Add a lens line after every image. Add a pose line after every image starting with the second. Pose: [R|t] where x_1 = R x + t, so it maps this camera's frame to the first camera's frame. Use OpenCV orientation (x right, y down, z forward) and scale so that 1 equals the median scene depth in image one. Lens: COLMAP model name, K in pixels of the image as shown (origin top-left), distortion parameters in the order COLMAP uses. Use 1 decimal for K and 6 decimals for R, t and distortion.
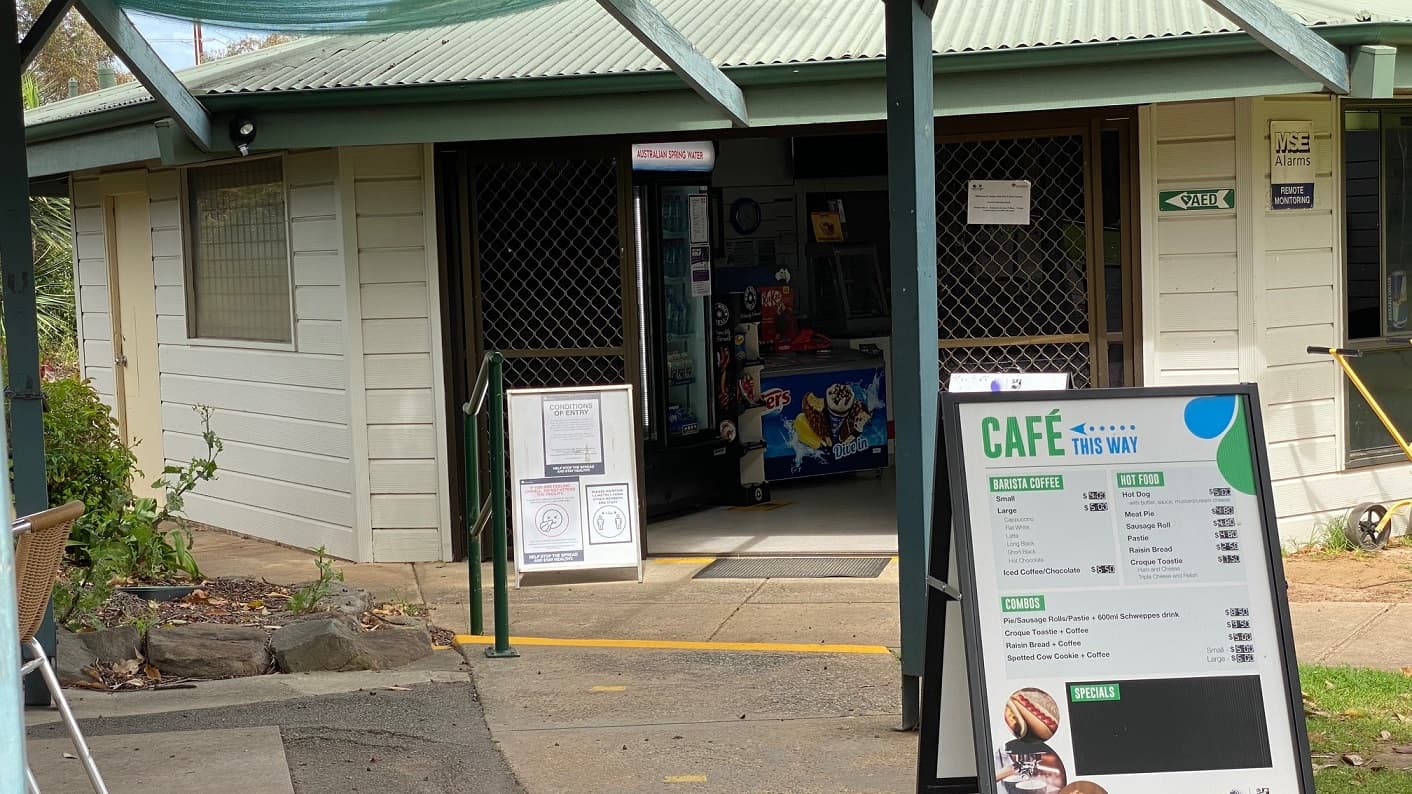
lens RADIAL K [[2293.1, 0, 706.0], [0, 2293.1, 397.0], [0, 0, 1]] dist [0.200787, -0.078728]
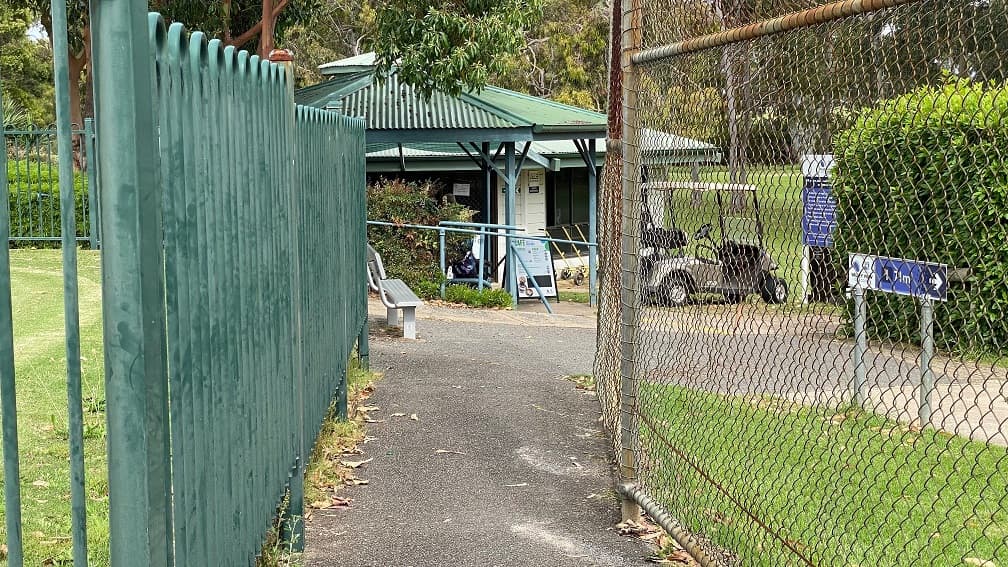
lens RADIAL K [[1637.0, 0, 504.0], [0, 1637.0, 283.5], [0, 0, 1]] dist [0.200787, -0.078728]
pose [[0.962784, -0.002743, 0.270260, -0.541686], [-0.001859, 0.999858, 0.016773, 0.024539], [-0.270267, -0.016652, 0.962641, -1.640006]]
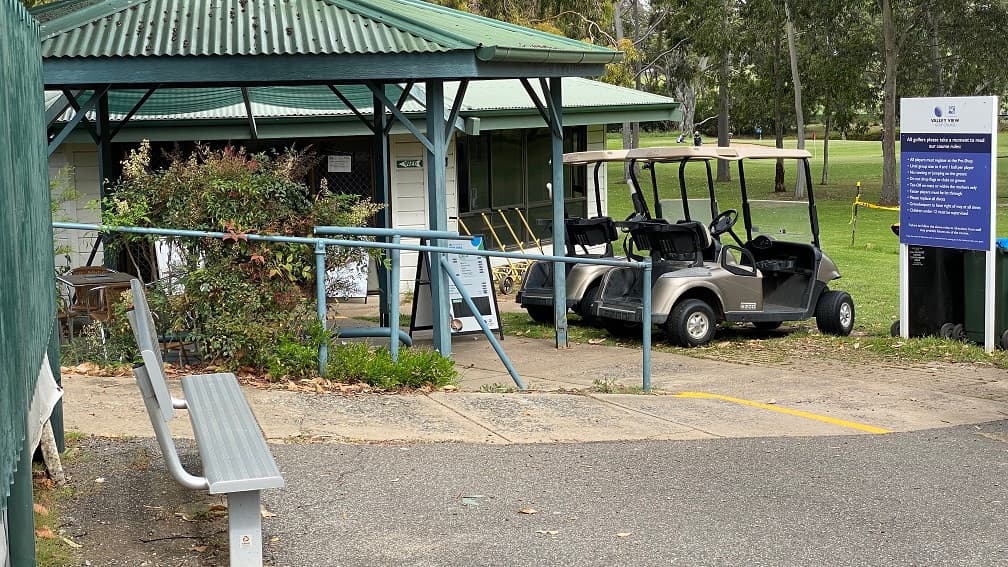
lens RADIAL K [[1637.0, 0, 504.0], [0, 1637.0, 283.5], [0, 0, 1]] dist [0.200787, -0.078728]
pose [[0.937695, -0.030369, 0.346130, -0.363938], [0.019314, 0.999189, 0.035343, -0.009453], [-0.346923, -0.026455, 0.937520, -0.876355]]
